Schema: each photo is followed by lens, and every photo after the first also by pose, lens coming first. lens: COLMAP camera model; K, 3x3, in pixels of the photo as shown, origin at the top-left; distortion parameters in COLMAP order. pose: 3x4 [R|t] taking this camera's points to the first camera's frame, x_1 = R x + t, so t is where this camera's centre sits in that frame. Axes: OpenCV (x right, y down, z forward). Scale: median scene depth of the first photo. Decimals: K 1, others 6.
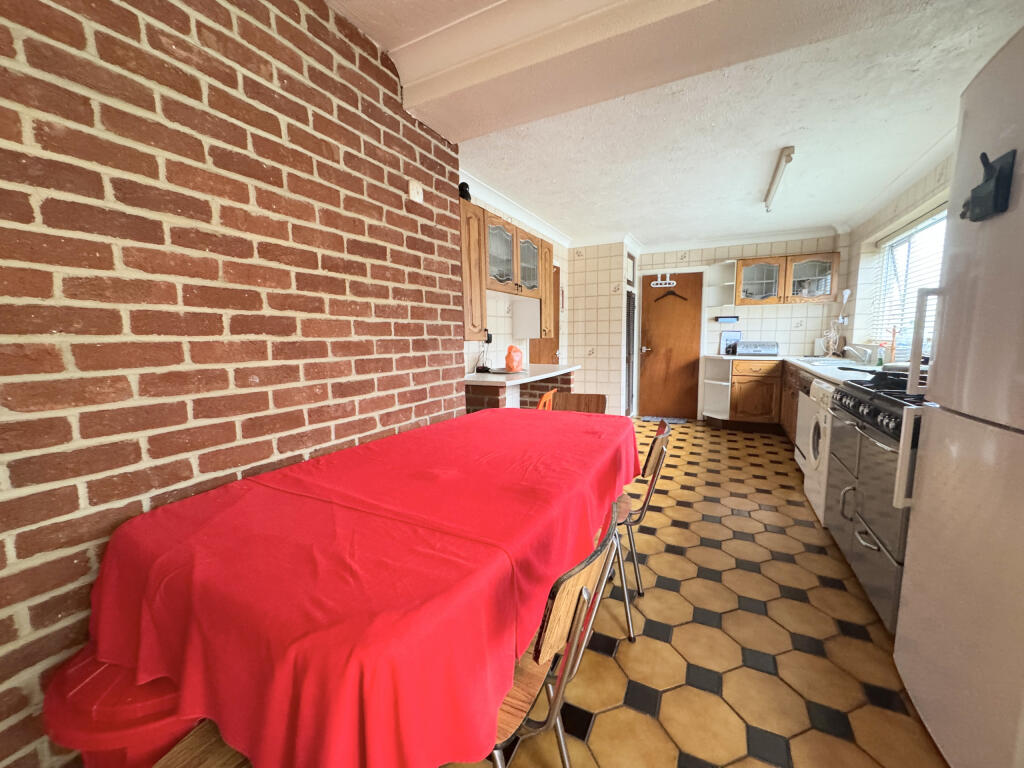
lens RADIAL K [[408.6, 0, 510.7], [0, 408.6, 382.3], [0, 0, 1]] dist [-0.000183, -0.000012]
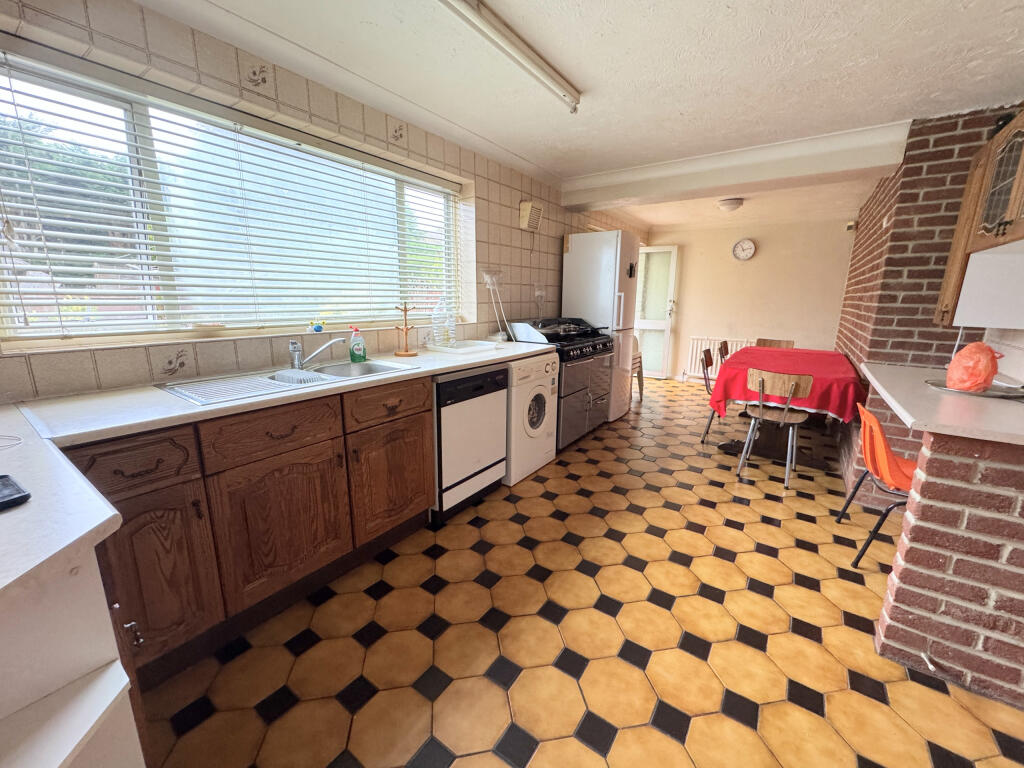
lens RADIAL K [[408.6, 0, 510.7], [0, 408.6, 382.3], [0, 0, 1]] dist [-0.000183, -0.000012]
pose [[-0.989443, -0.034976, 0.140639, 0.354389], [0.011194, 0.949095, 0.314792, -0.143208], [-0.144490, 0.313043, -0.938683, 1.057612]]
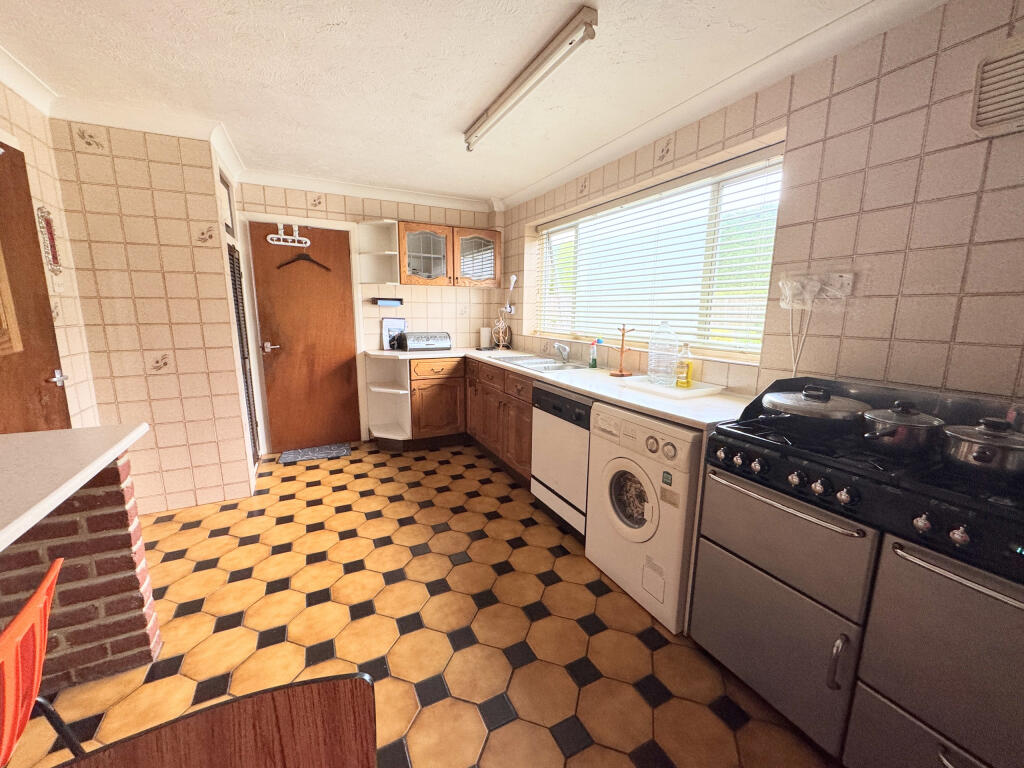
lens RADIAL K [[408.6, 0, 510.7], [0, 408.6, 382.3], [0, 0, 1]] dist [-0.000183, -0.000012]
pose [[0.596103, -0.127095, 0.792785, 0.059823], [0.075177, 0.991889, 0.102488, -0.072414], [-0.799381, -0.001495, 0.600823, 0.394418]]
